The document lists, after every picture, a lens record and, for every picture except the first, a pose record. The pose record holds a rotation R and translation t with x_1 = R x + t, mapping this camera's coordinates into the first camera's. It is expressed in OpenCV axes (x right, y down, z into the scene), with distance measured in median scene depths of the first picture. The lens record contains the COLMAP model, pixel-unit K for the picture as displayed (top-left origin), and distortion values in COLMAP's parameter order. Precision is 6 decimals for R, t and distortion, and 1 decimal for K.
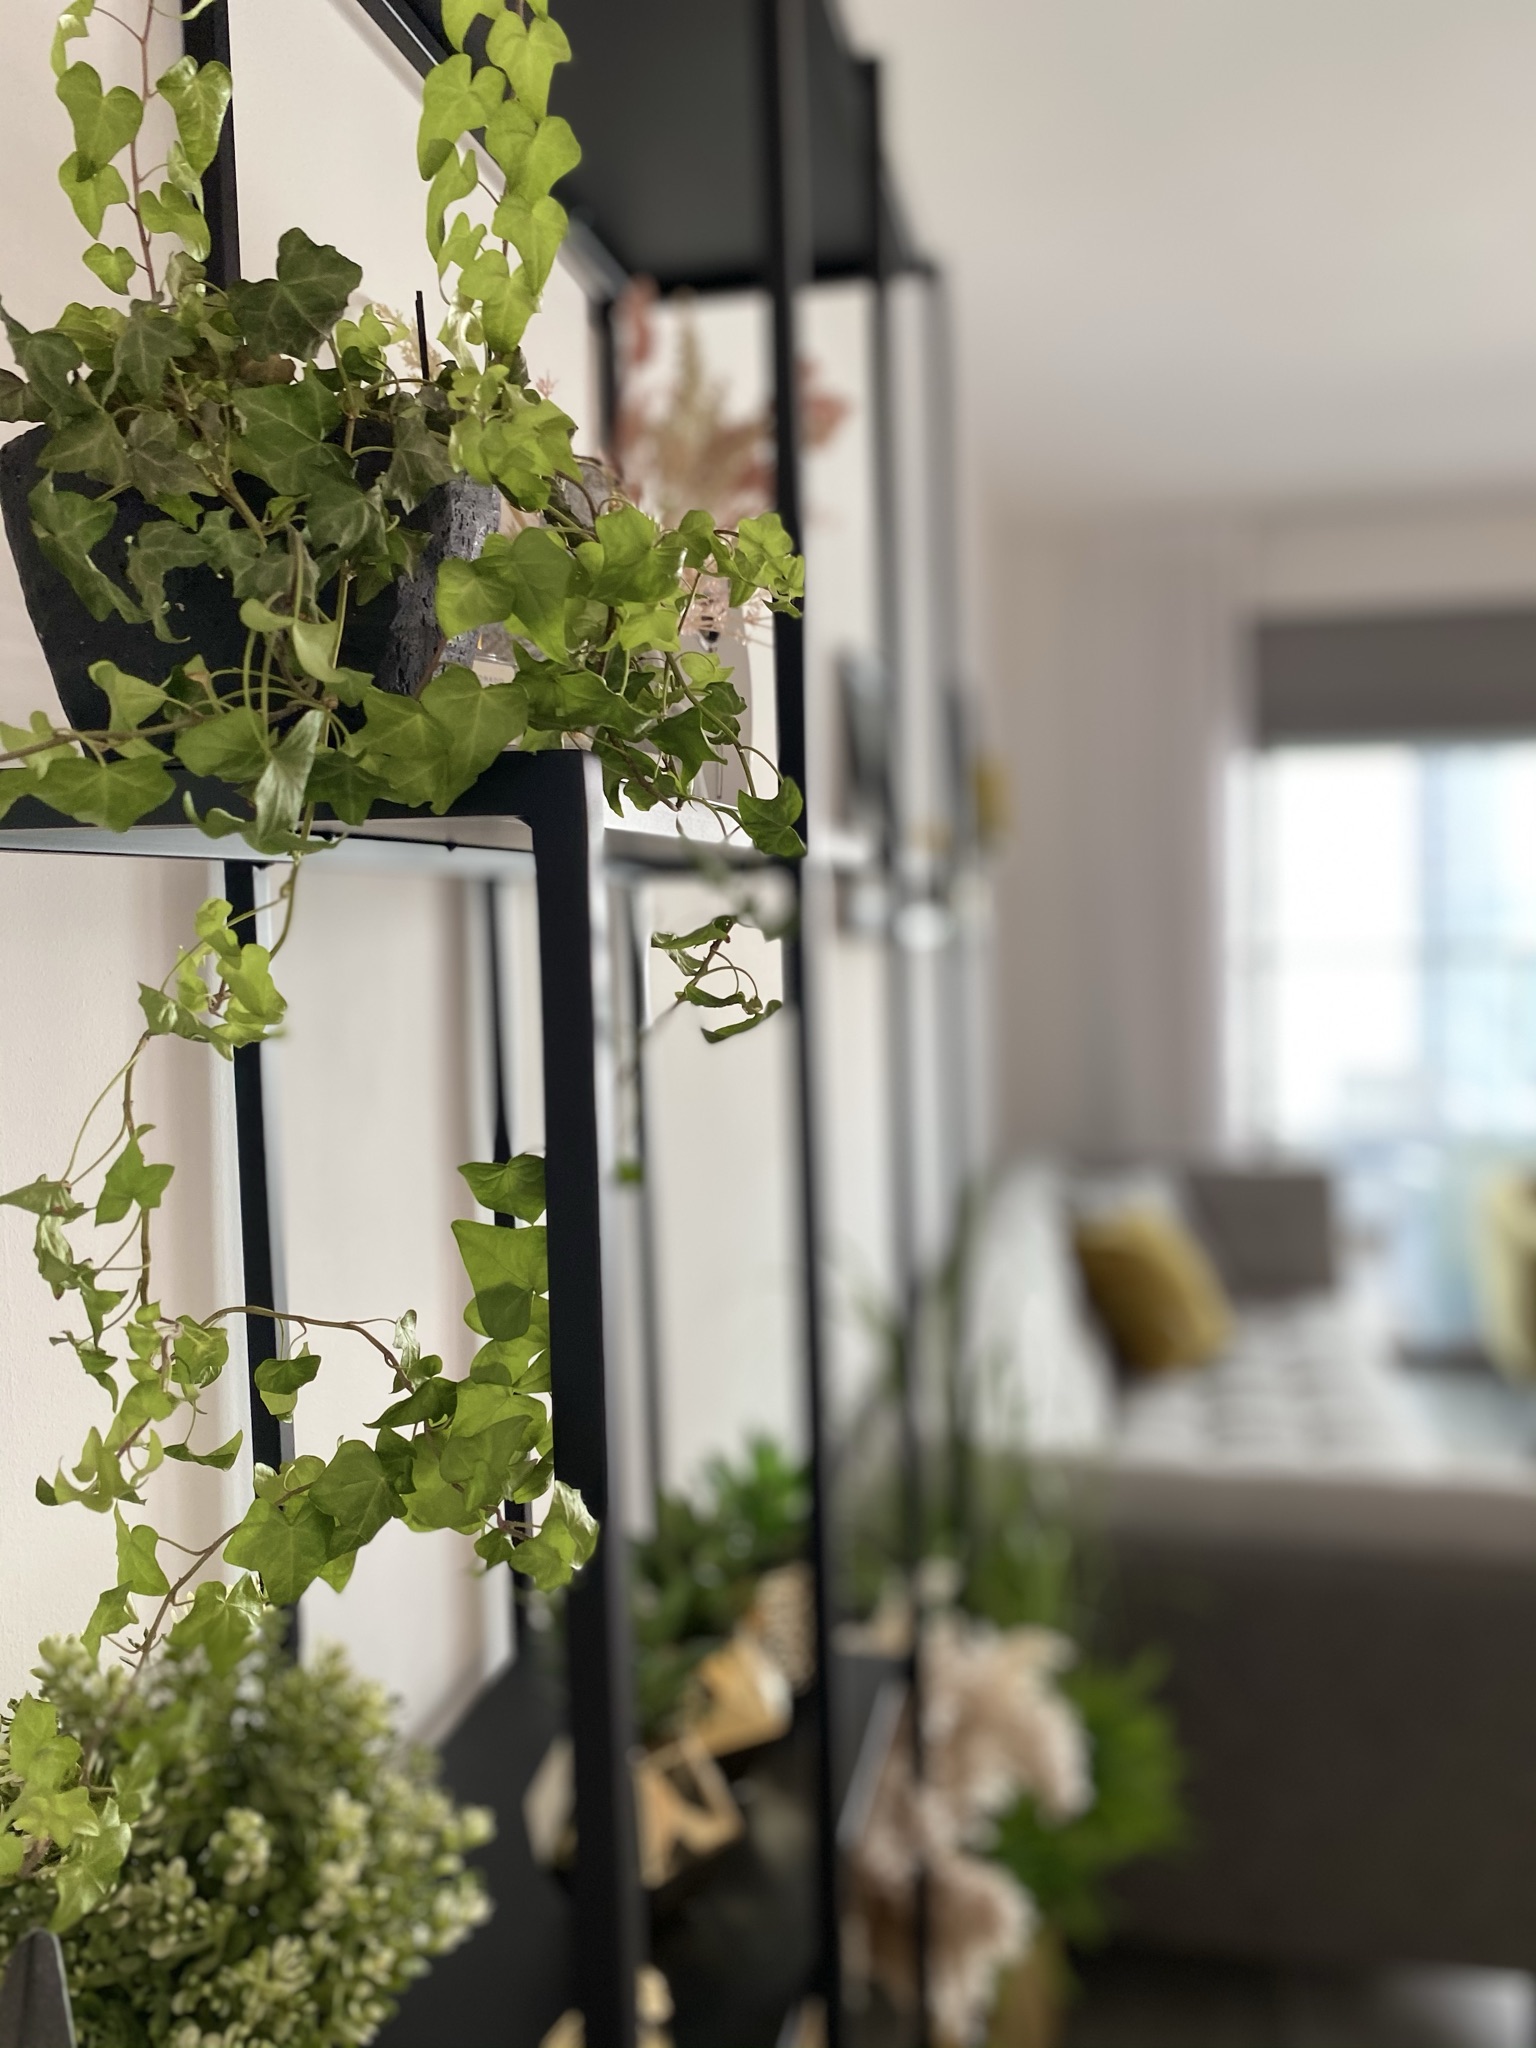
lens RADIAL K [[1570.5, 0, 760.6], [0, 1570.5, 1022.1], [0, 0, 1]] dist [0.006957, -0.012133]
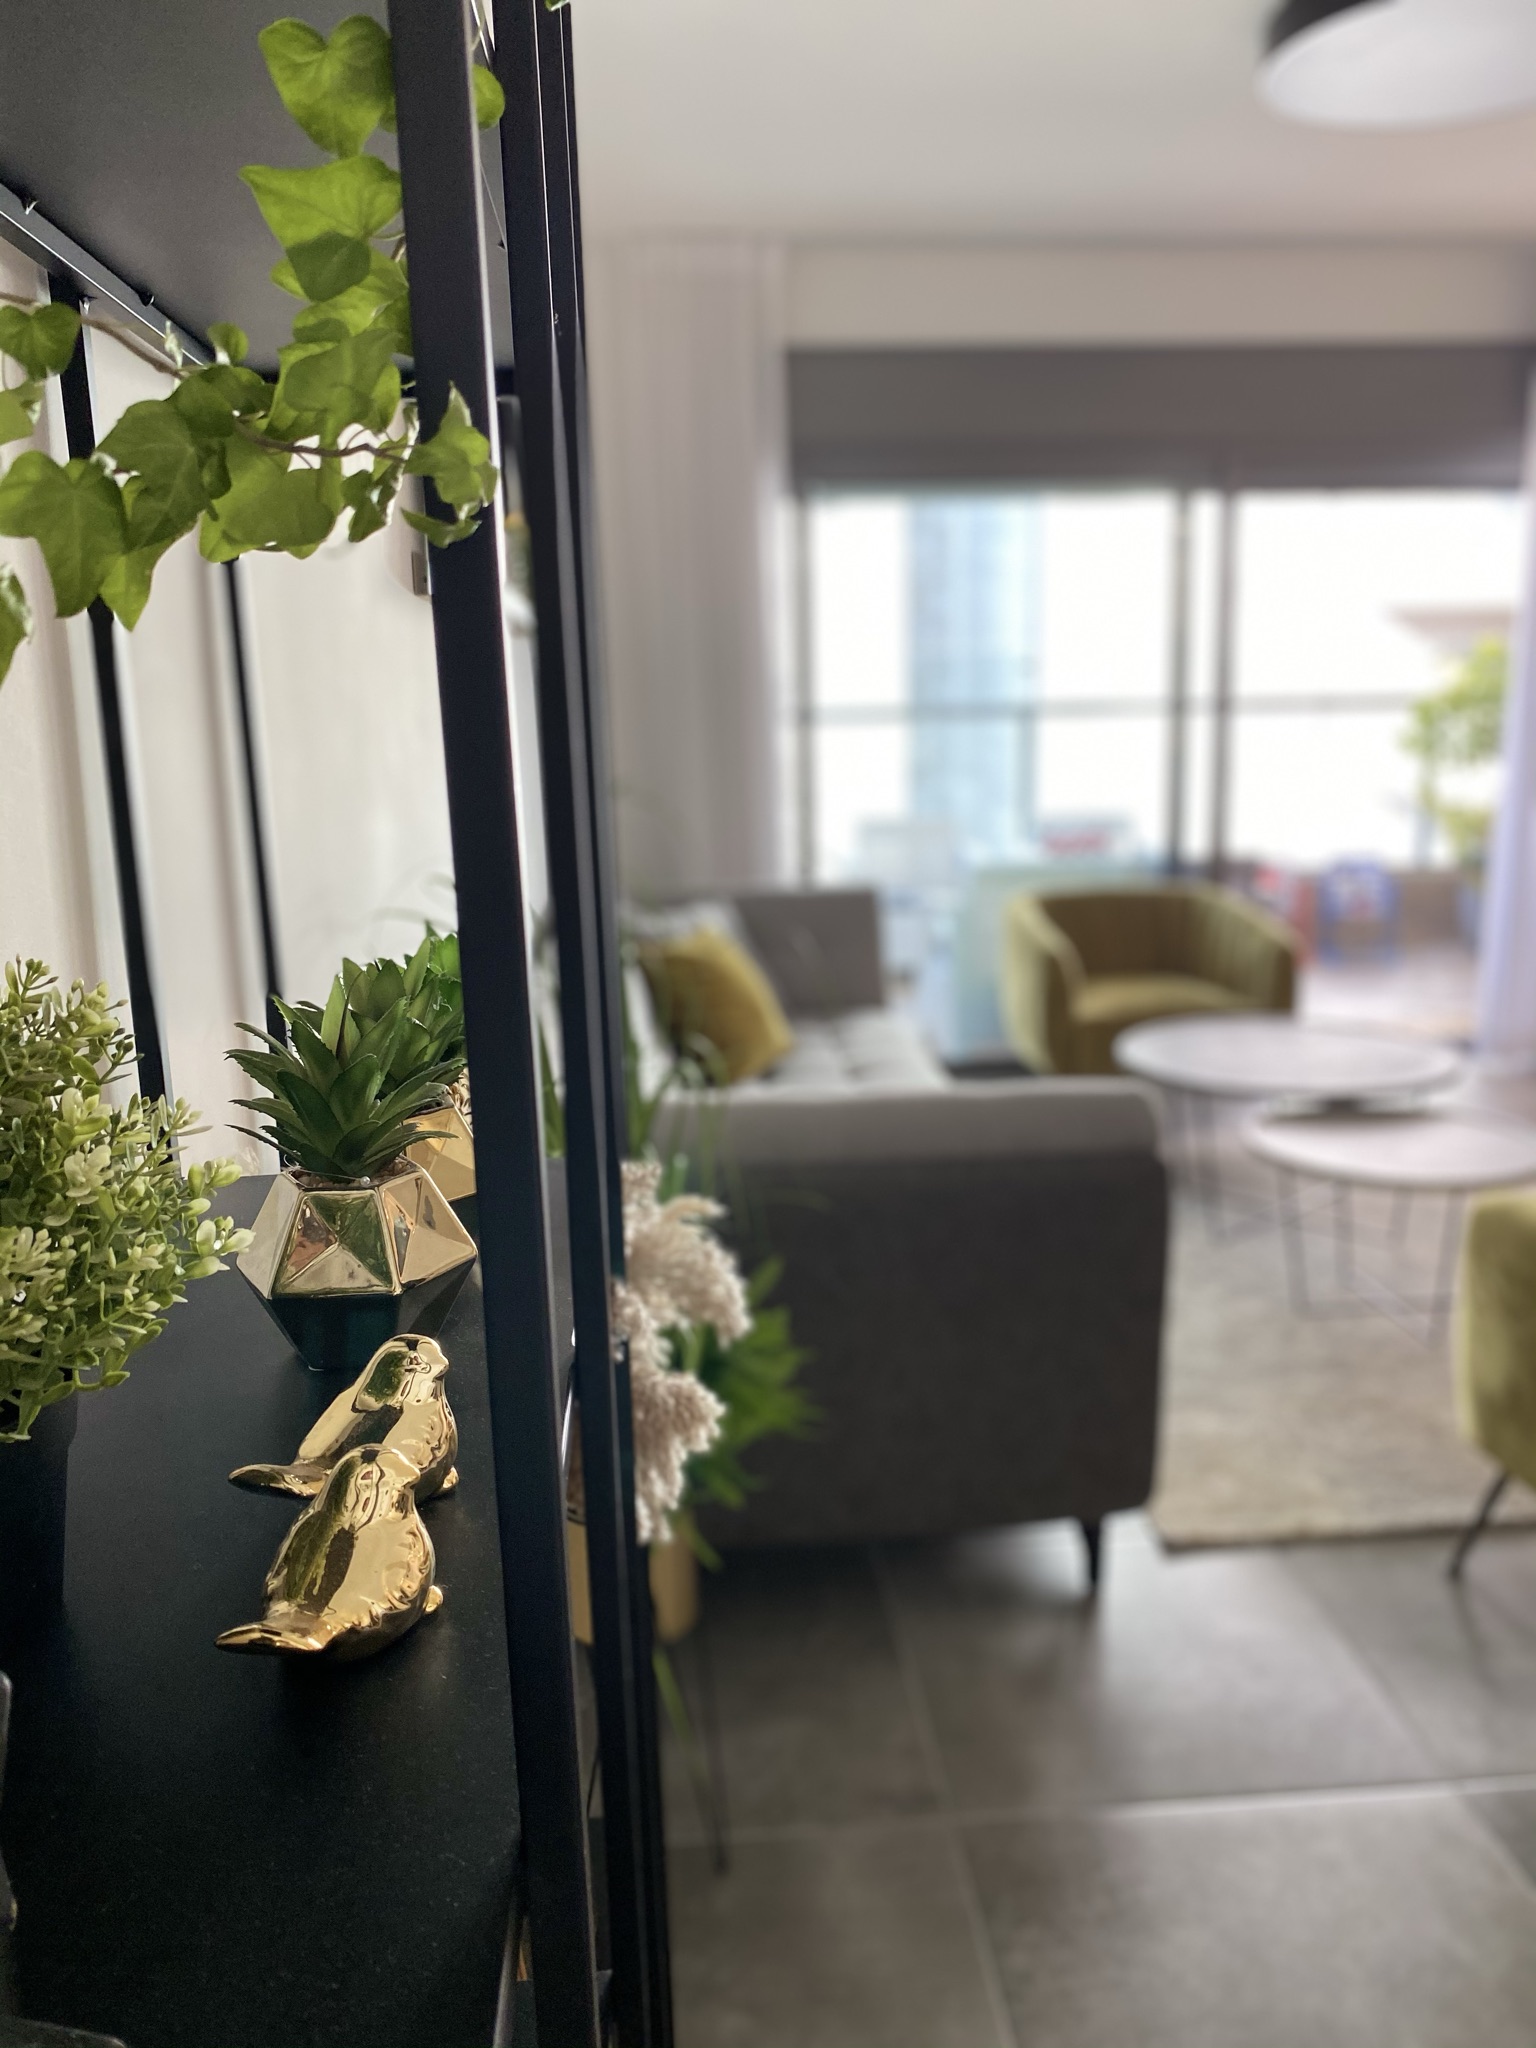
lens RADIAL K [[1570.5, 0, 769.2], [0, 1570.5, 1020.1], [0, 0, 1]] dist [0.006957, -0.012133]
pose [[0.955292, -0.060851, 0.289333, -0.080712], [0.021357, 0.990237, 0.137747, 0.180806], [-0.294891, -0.125409, 0.947266, 0.055807]]
